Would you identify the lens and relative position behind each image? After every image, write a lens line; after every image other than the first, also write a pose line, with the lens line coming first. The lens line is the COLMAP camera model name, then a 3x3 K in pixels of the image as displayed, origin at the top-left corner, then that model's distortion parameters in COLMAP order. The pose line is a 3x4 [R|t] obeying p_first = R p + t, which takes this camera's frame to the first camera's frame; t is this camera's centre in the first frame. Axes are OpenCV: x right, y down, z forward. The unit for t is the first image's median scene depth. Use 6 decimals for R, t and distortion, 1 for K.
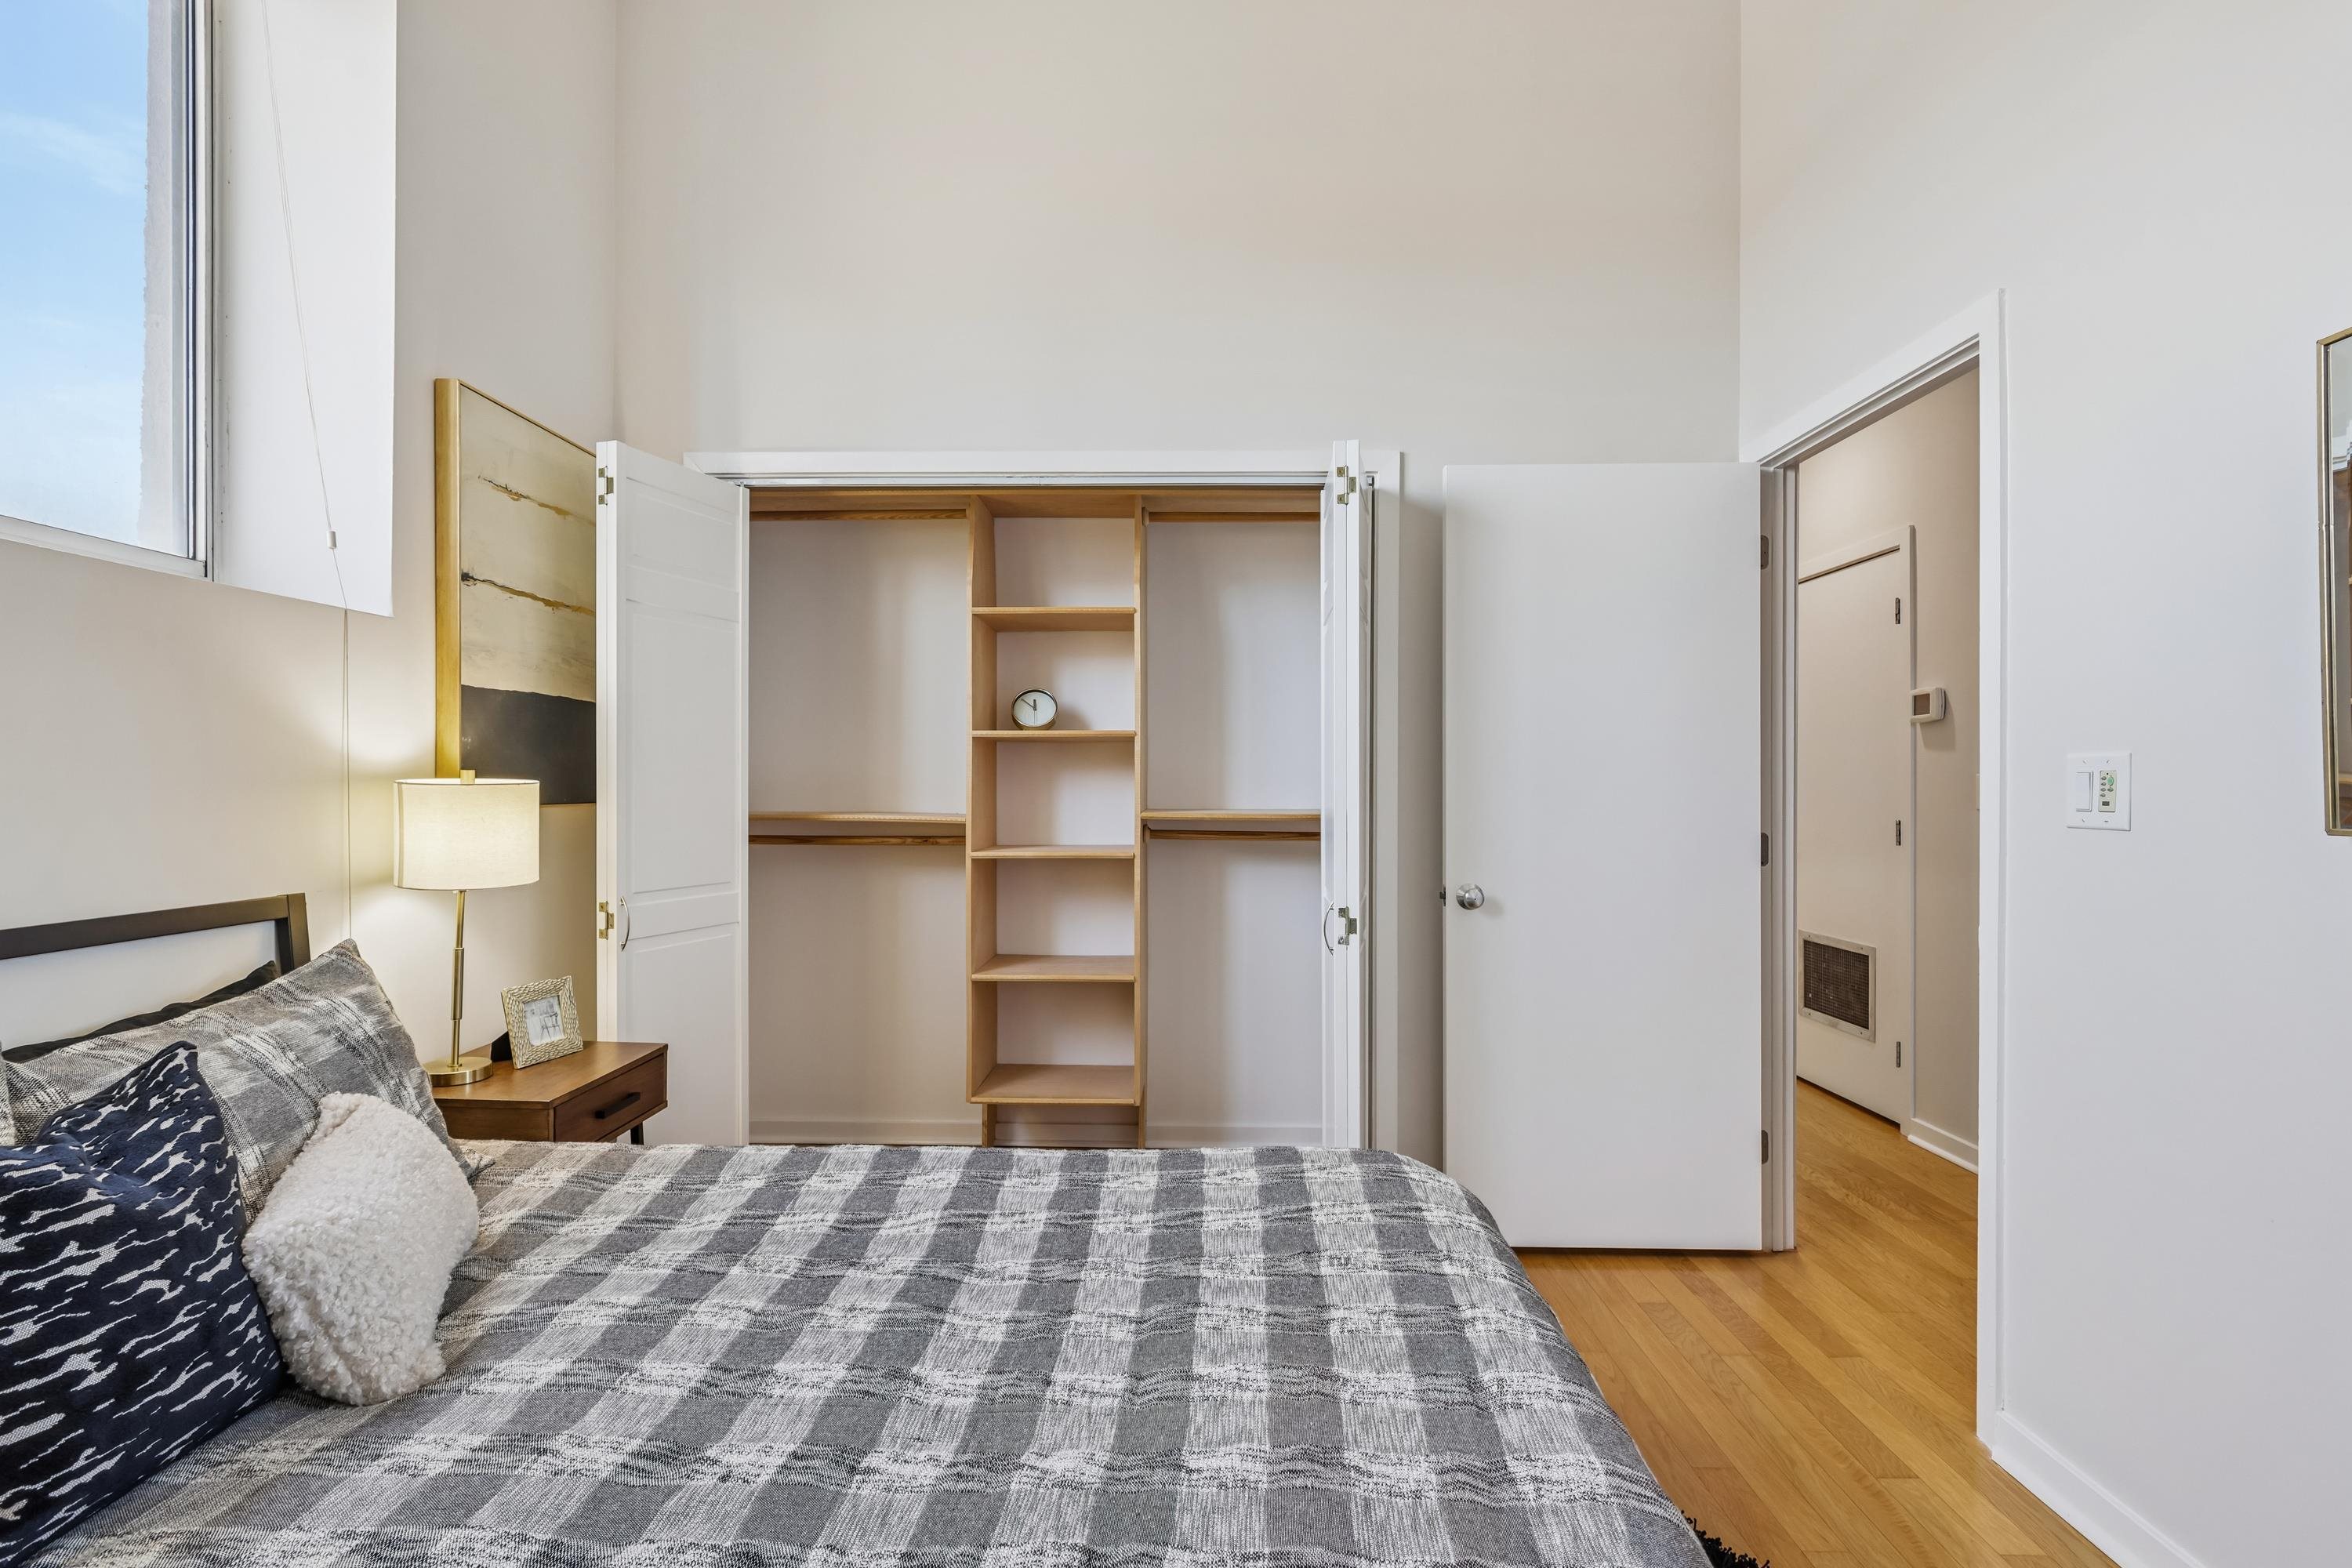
lens RADIAL K [[1090.8, 0, 1172.8], [0, 1090.8, 787.3], [0, 0, 1]] dist [-0.002707, 0.003240]
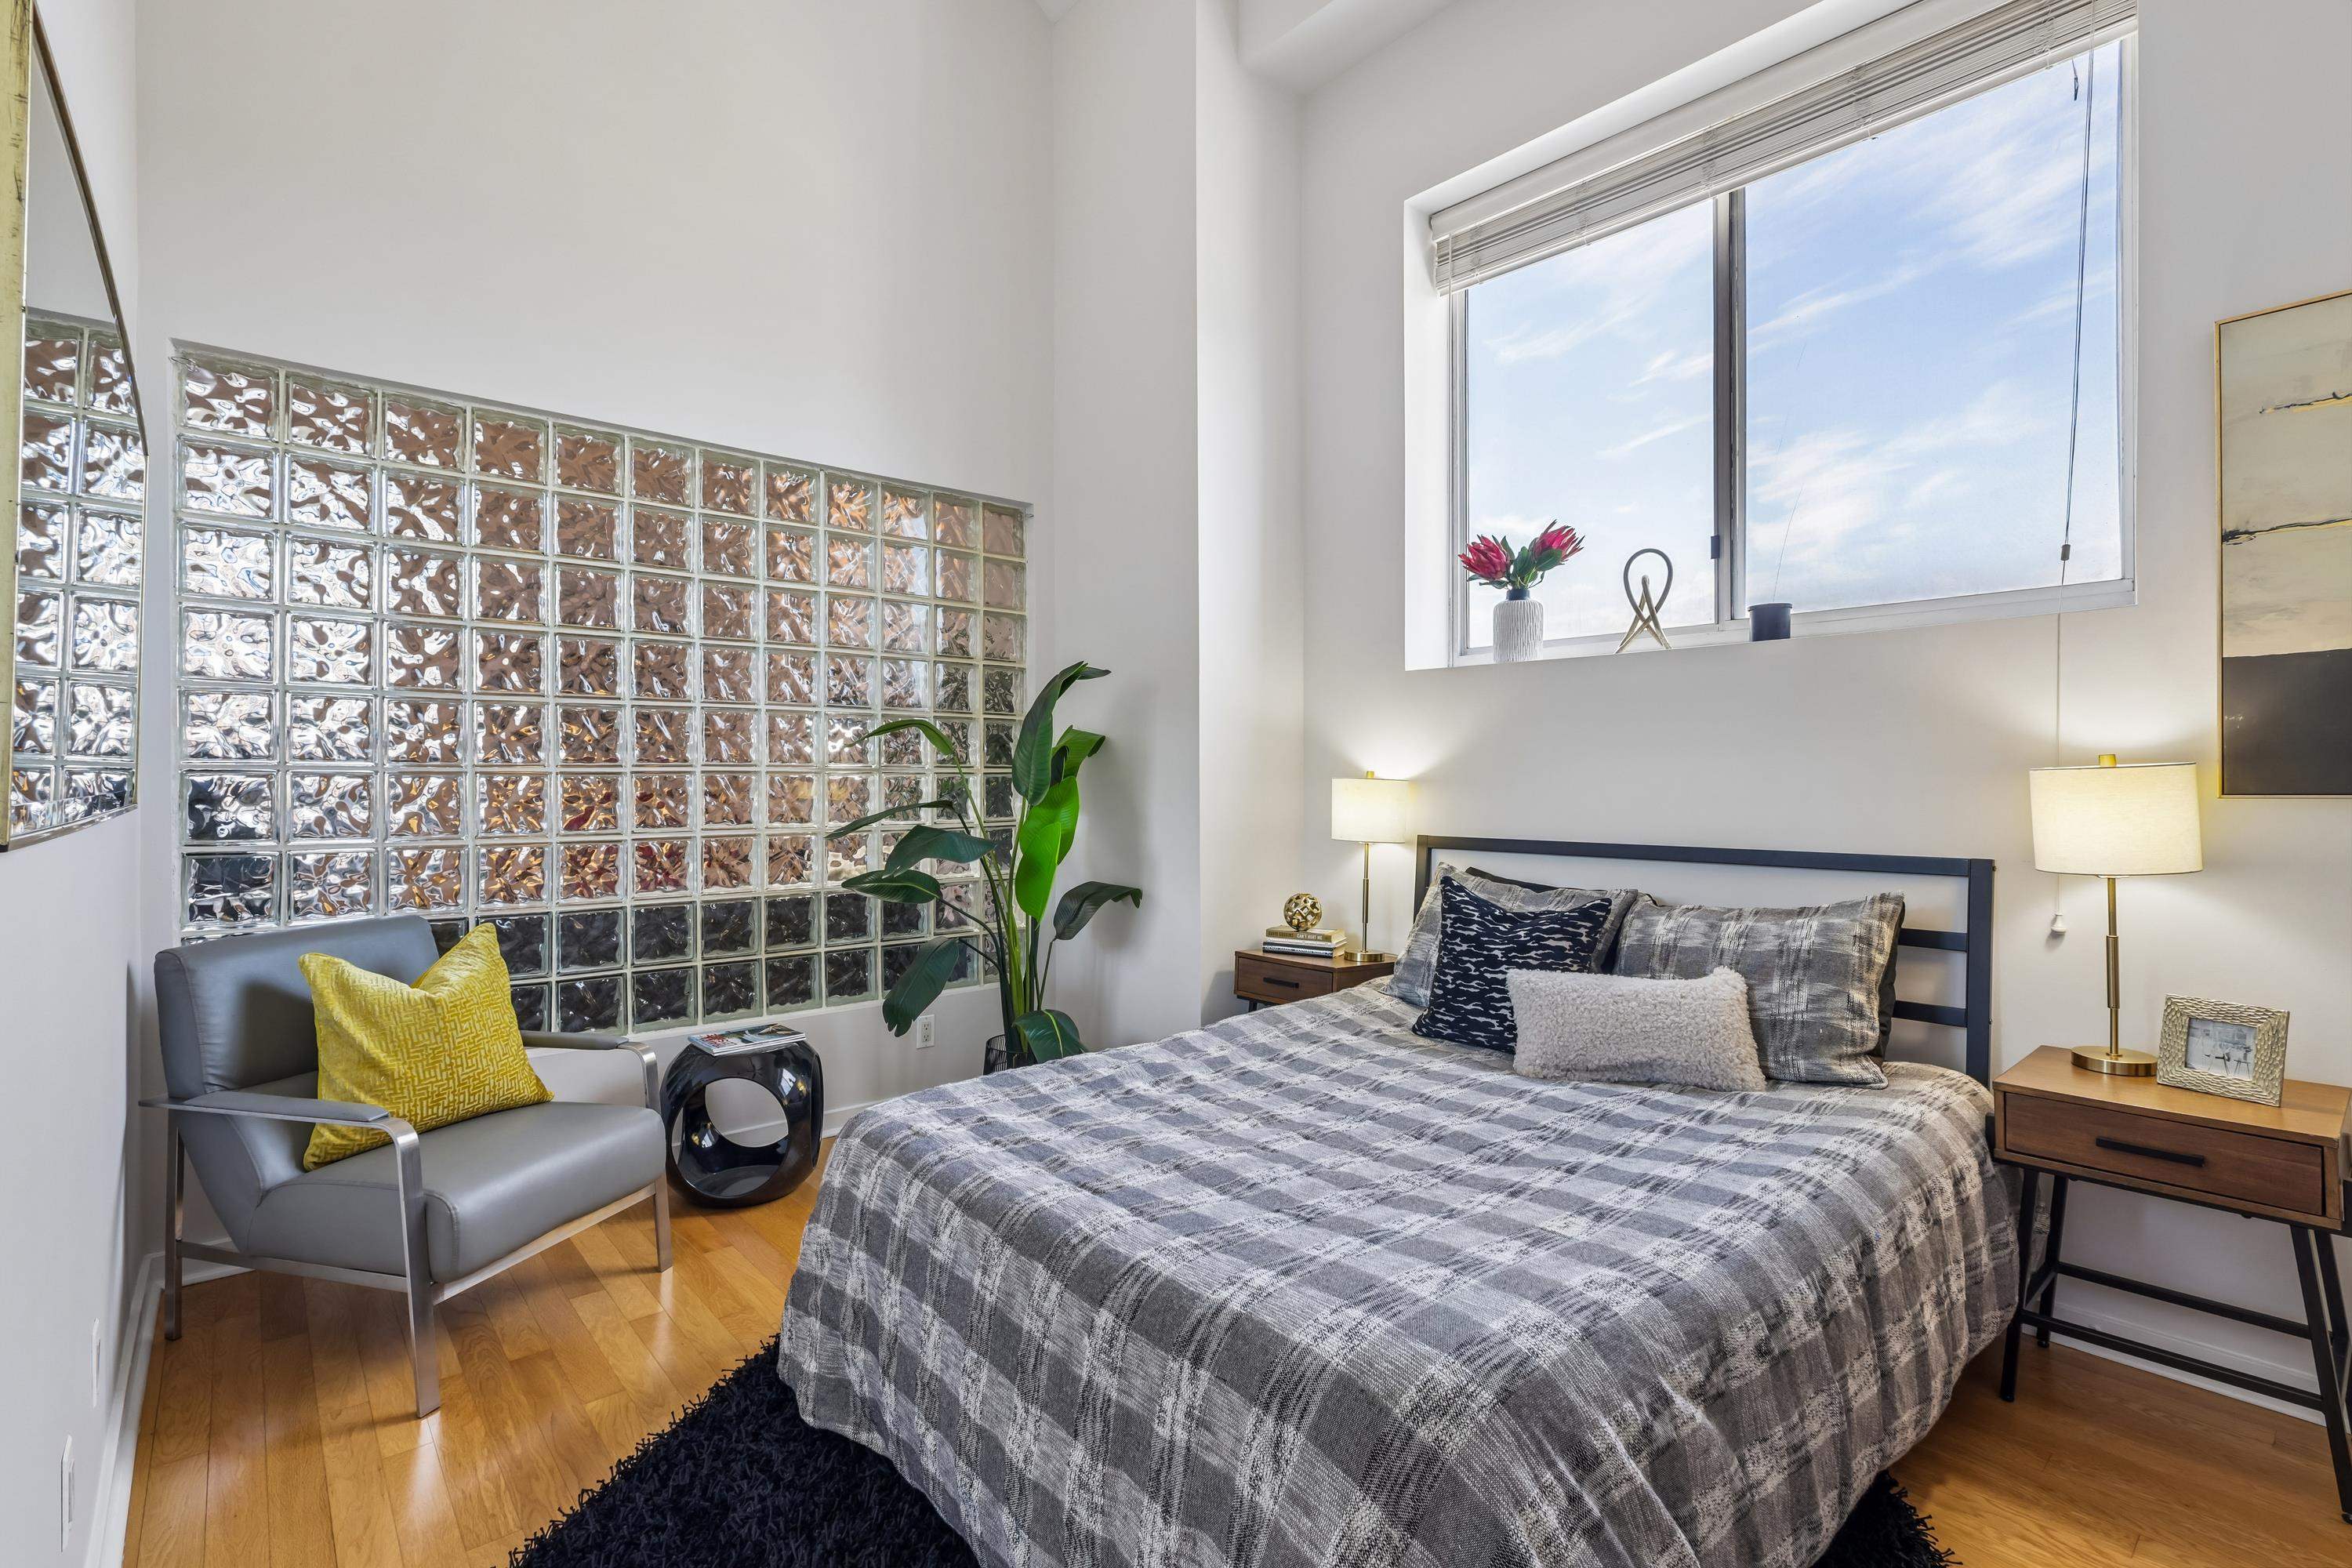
lens RADIAL K [[1090.8, 0, 1173.6], [0, 1090.8, 779.1], [0, 0, 1]] dist [-0.002707, 0.003240]
pose [[-0.736760, 0.004323, -0.676140, 1.017049], [0.004531, 0.999989, 0.001456, 0.004675], [0.676139, -0.001991, -0.736771, 1.856898]]
